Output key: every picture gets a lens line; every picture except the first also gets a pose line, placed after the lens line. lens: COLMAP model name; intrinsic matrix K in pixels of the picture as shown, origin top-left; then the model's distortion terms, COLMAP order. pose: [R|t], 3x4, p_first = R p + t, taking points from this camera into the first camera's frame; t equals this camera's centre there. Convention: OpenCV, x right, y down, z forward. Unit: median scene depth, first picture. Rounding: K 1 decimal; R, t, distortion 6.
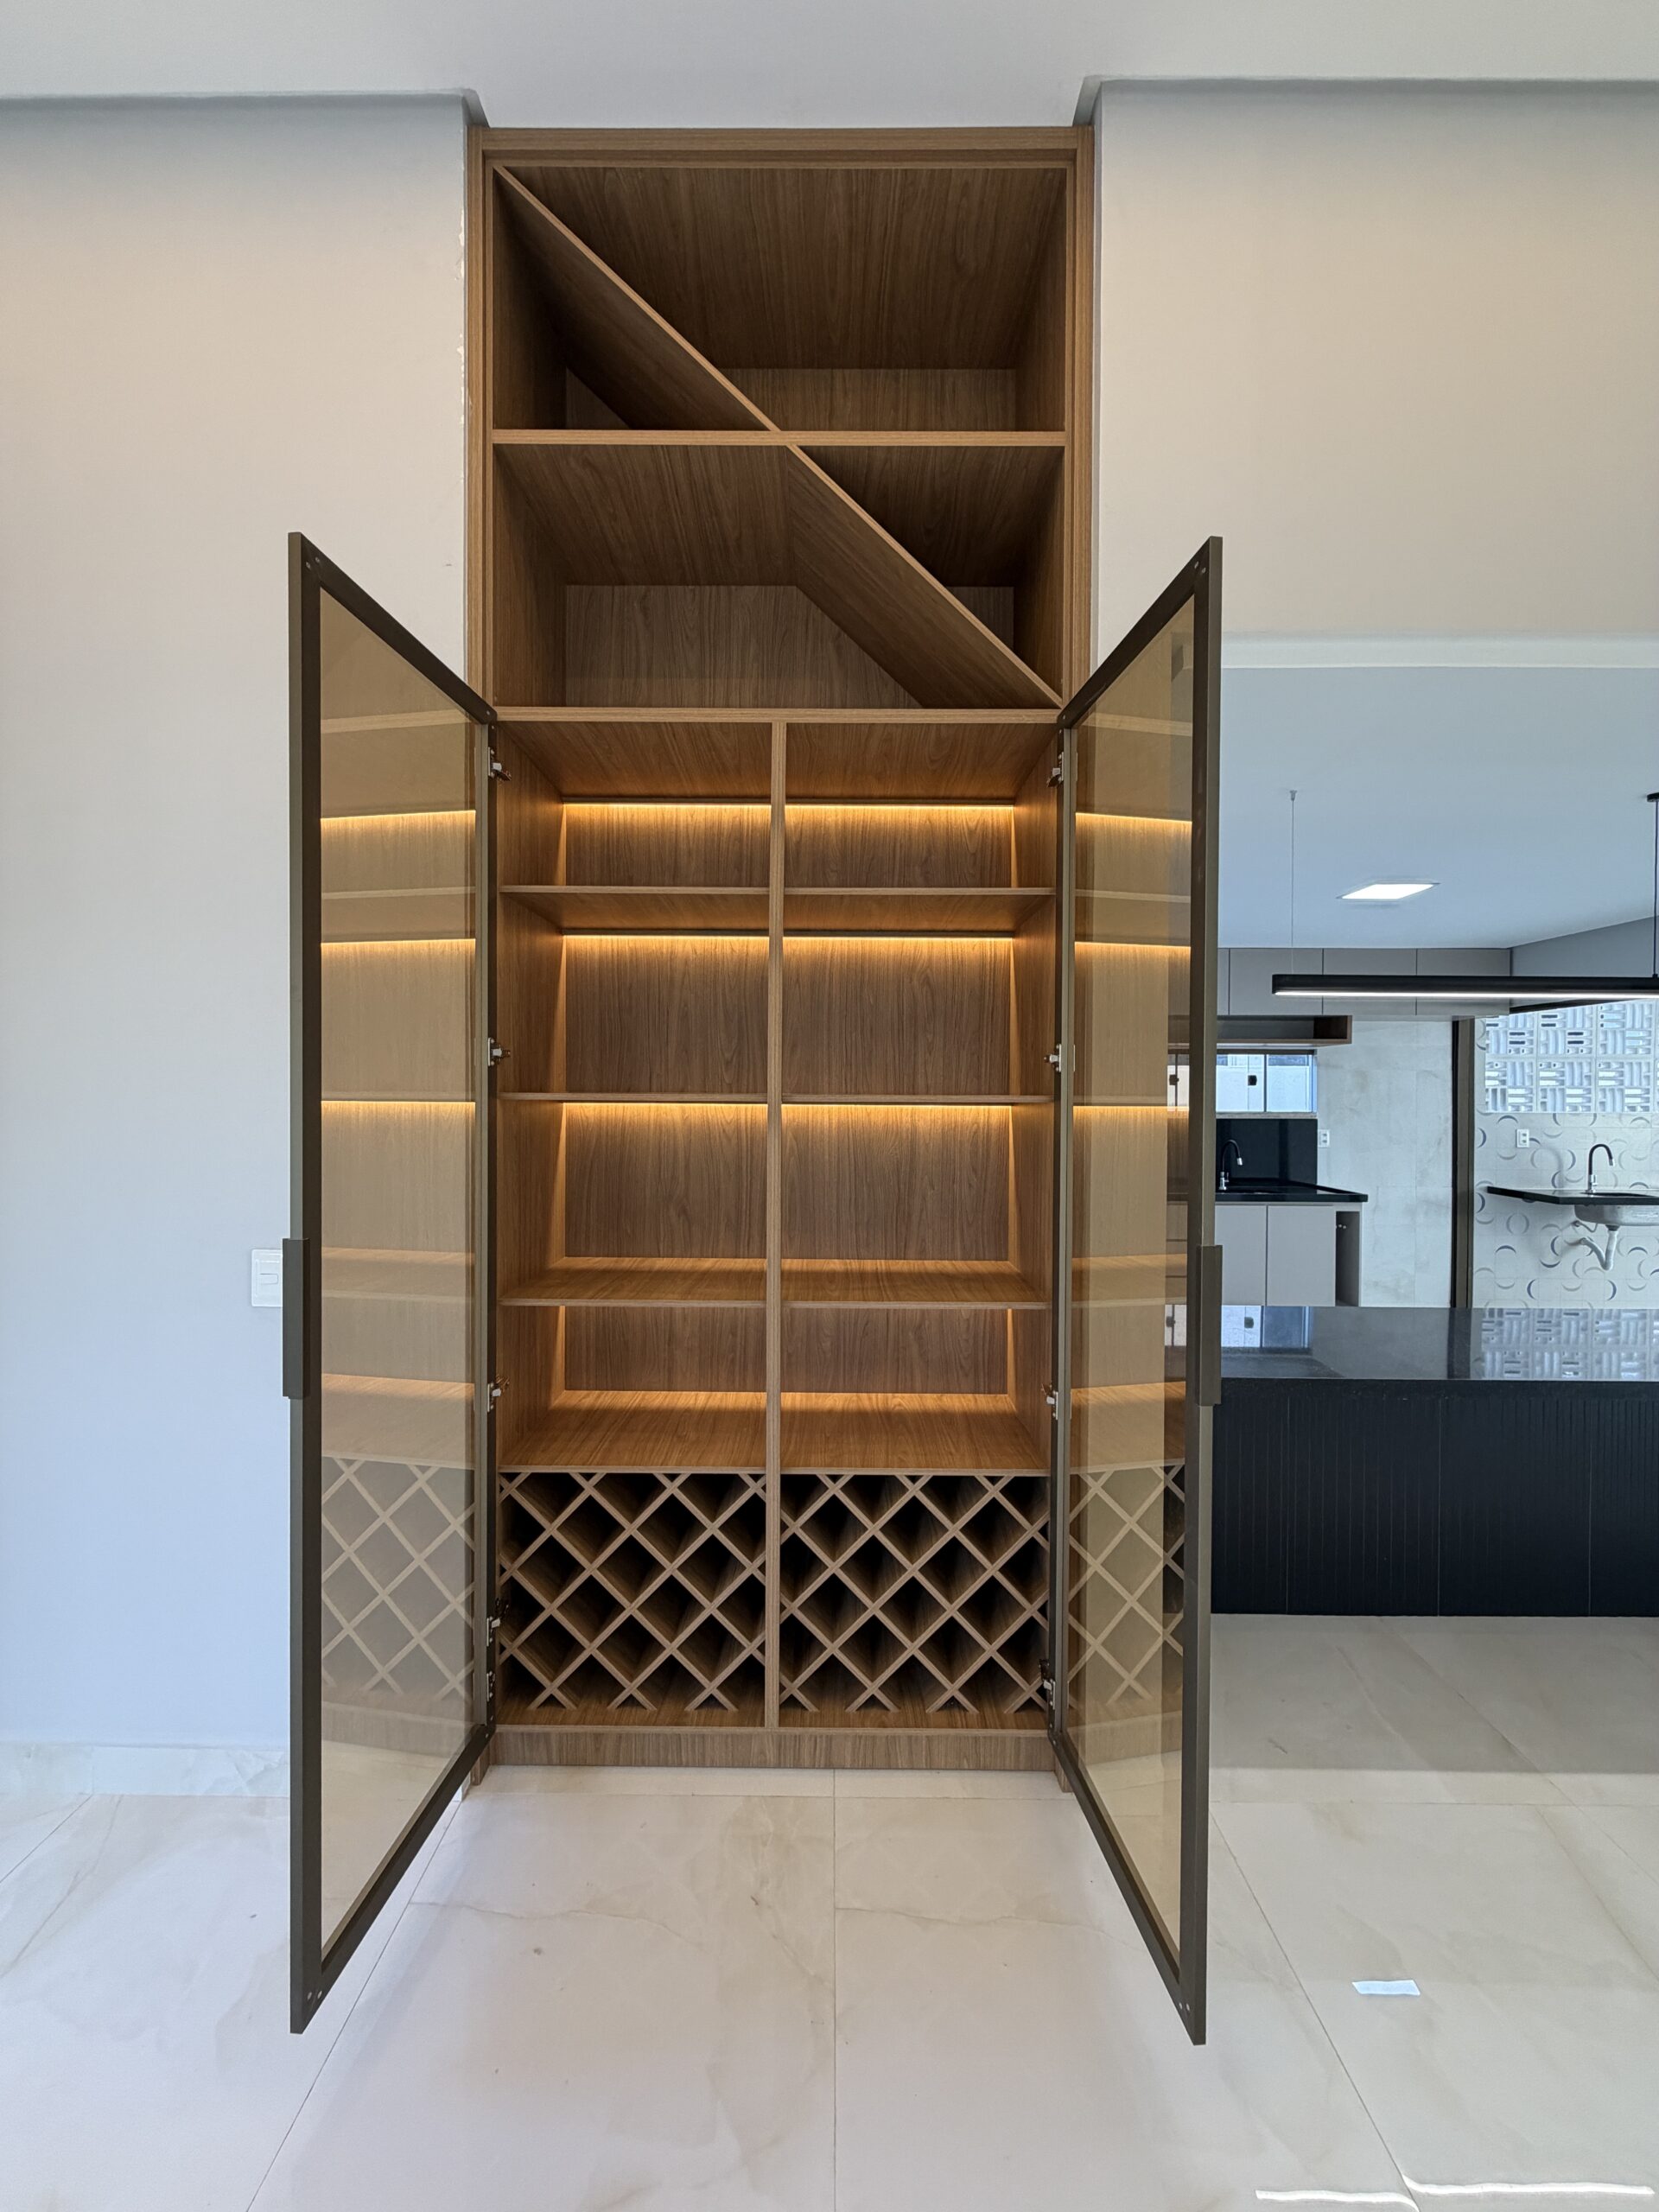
lens RADIAL K [[878.3, 0, 828.3], [0, 878.3, 1106.0], [0, 0, 1]] dist [0.000546, -0.000246]
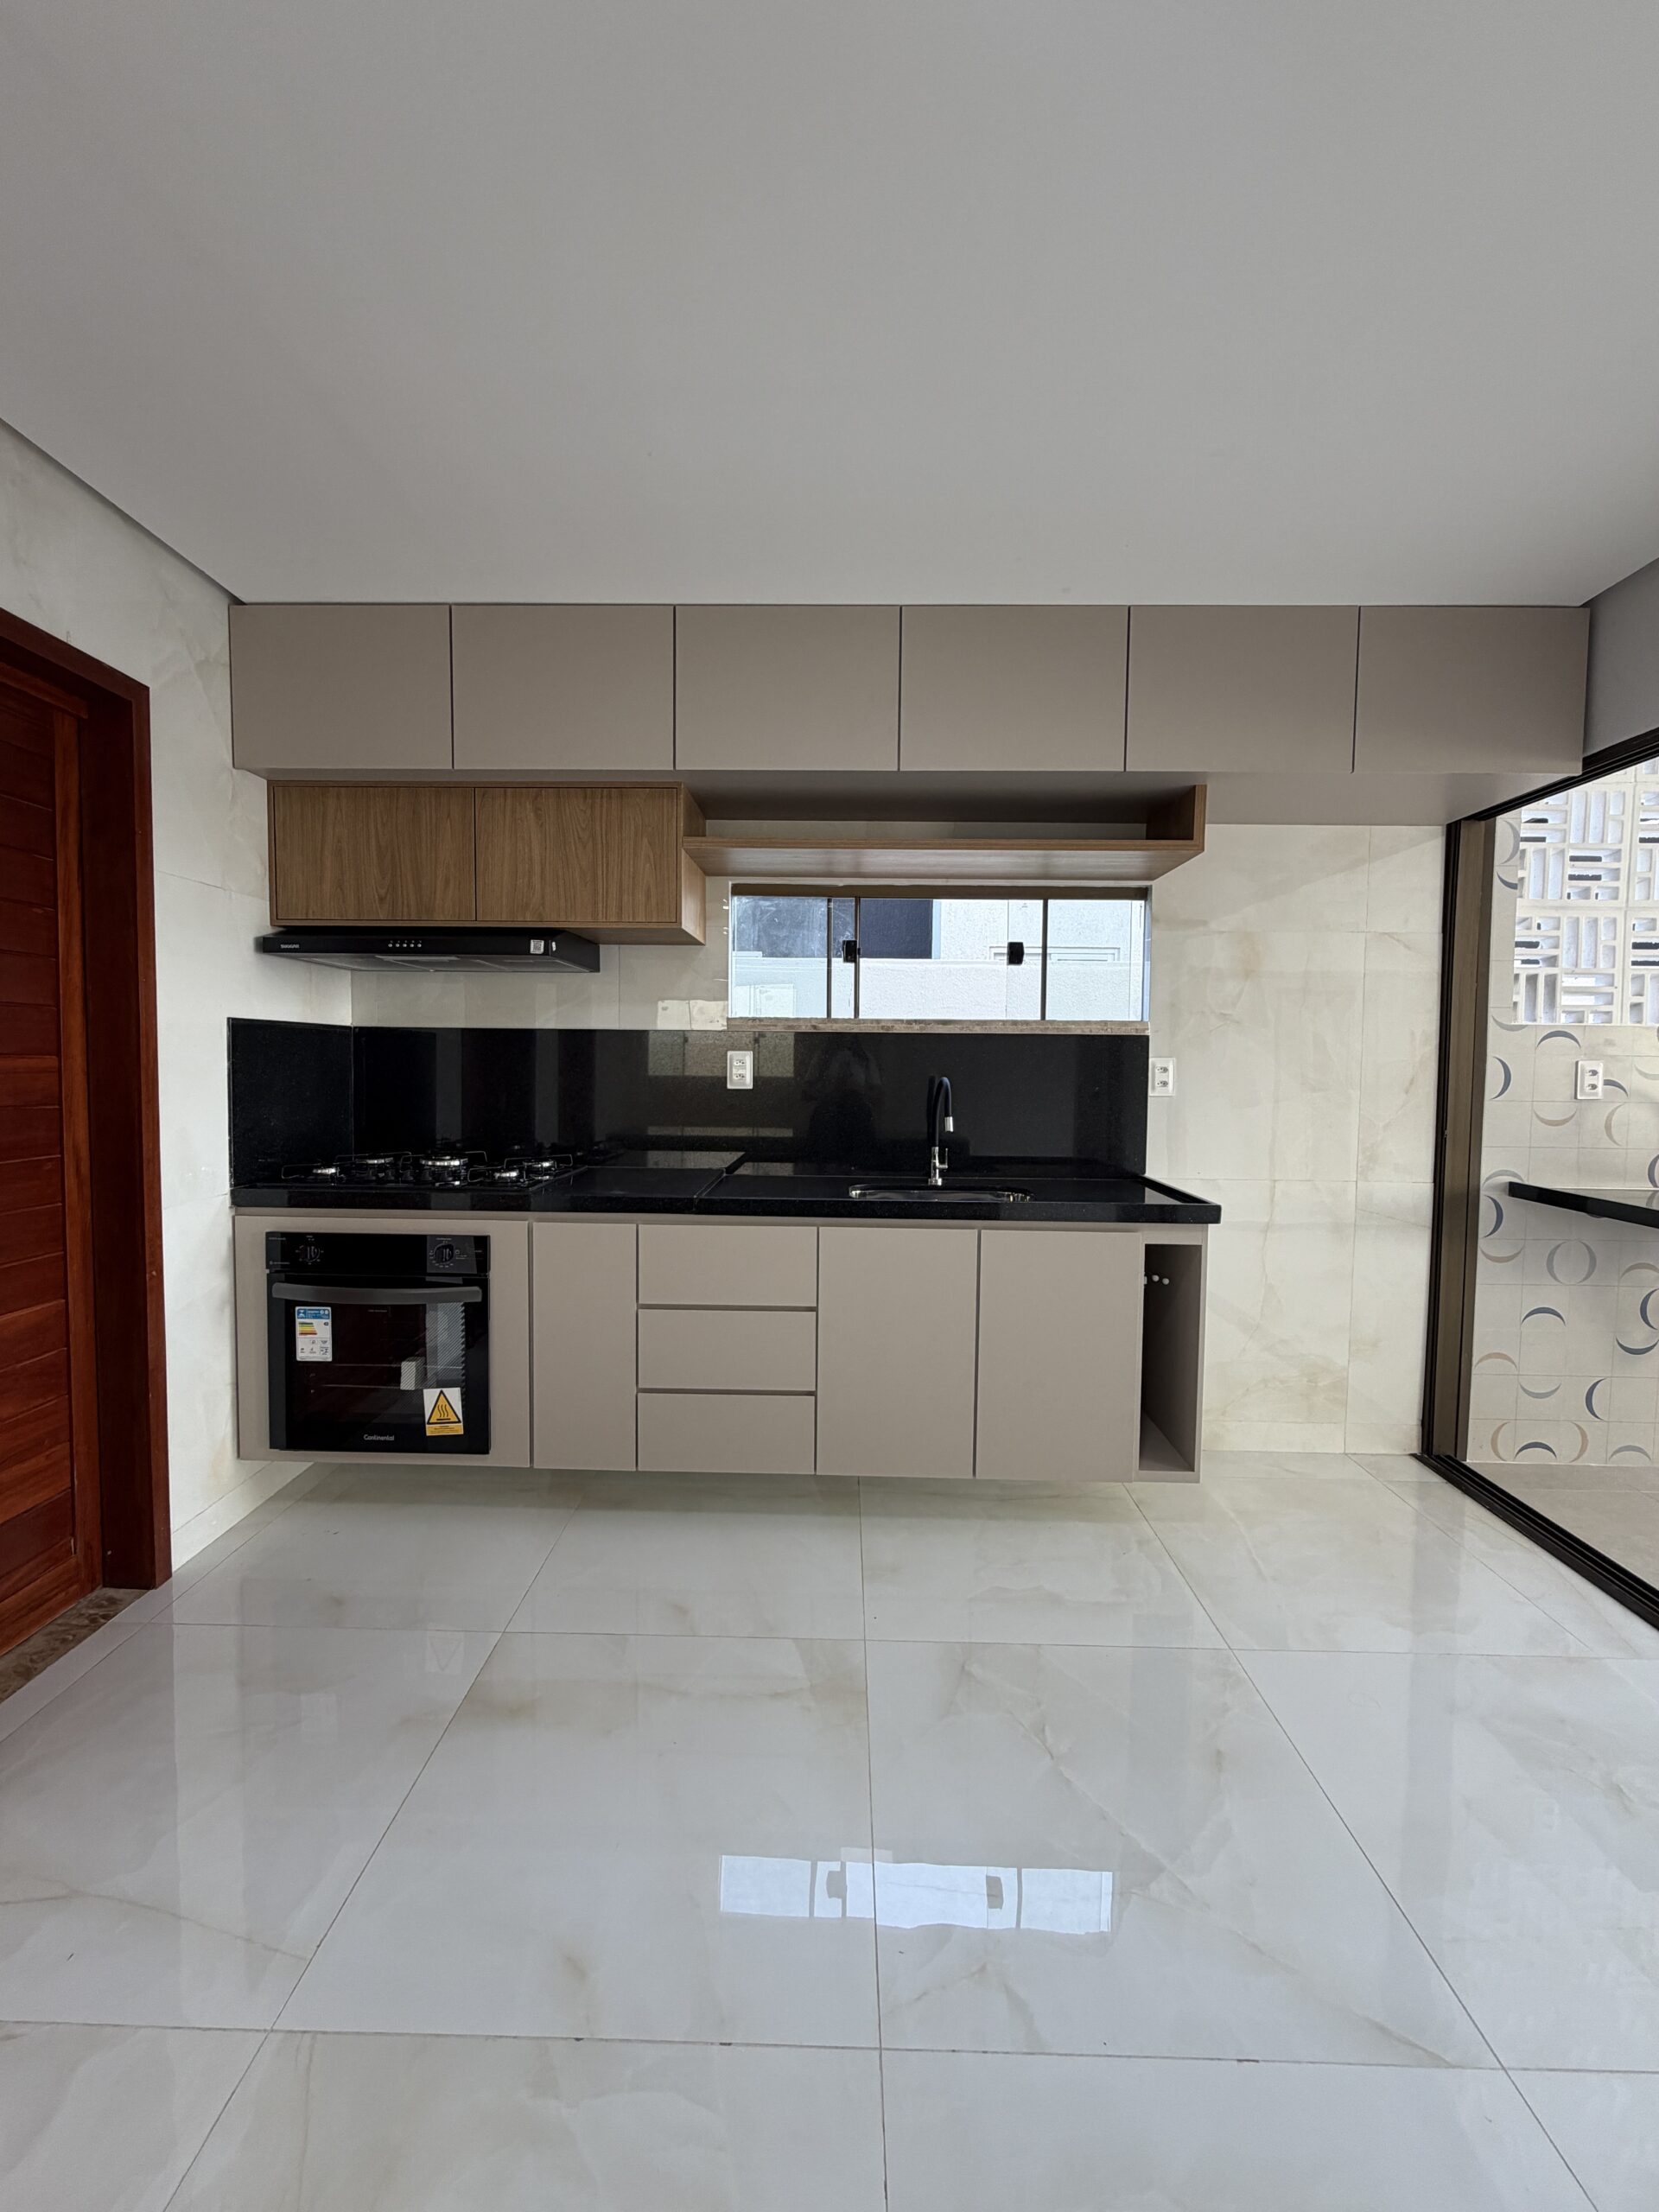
lens RADIAL K [[878.3, 0, 831.7], [0, 878.3, 1104.4], [0, 0, 1]] dist [0.000546, -0.000246]
pose [[0.999938, 0.008365, -0.007406, 0.390010], [-0.008052, 0.999114, 0.041320, 0.033419], [0.007745, -0.041258, 0.999119, 0.528072]]
